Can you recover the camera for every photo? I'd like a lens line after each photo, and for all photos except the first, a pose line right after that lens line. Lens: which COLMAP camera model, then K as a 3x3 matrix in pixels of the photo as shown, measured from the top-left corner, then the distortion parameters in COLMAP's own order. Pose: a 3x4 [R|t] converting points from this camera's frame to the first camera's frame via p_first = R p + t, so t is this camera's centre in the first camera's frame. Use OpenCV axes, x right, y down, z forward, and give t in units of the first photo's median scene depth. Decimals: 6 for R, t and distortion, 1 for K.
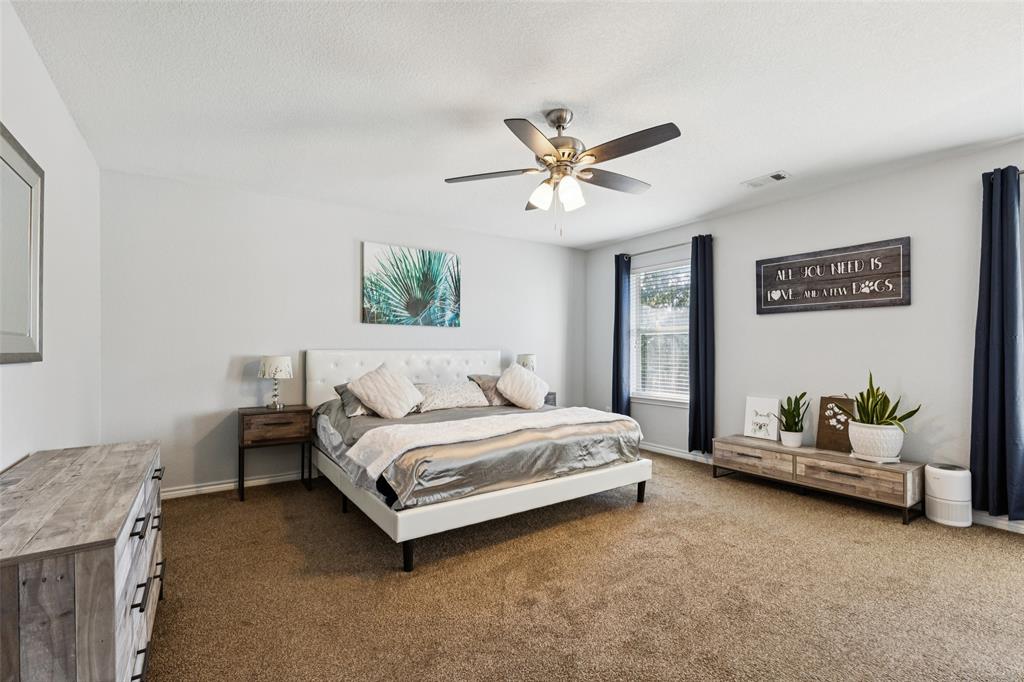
lens RADIAL K [[459.6, 0, 513.7], [0, 459.6, 344.2], [0, 0, 1]] dist [0.017666, 0.001118]
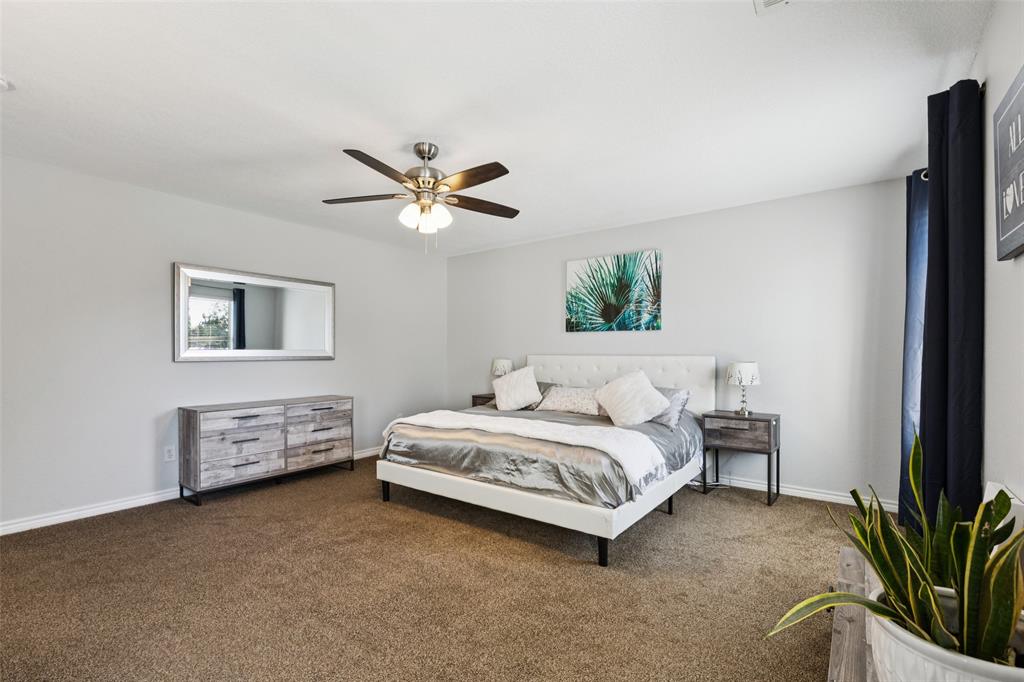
lens RADIAL K [[459.6, 0, 505.2], [0, 459.6, 350.2], [0, 0, 1]] dist [0.017666, 0.001118]
pose [[0.309719, -0.007177, -0.950801, 0.697049], [0.008732, 0.999951, -0.004703, 0.003715], [0.950788, -0.006846, 0.309767, 0.476065]]
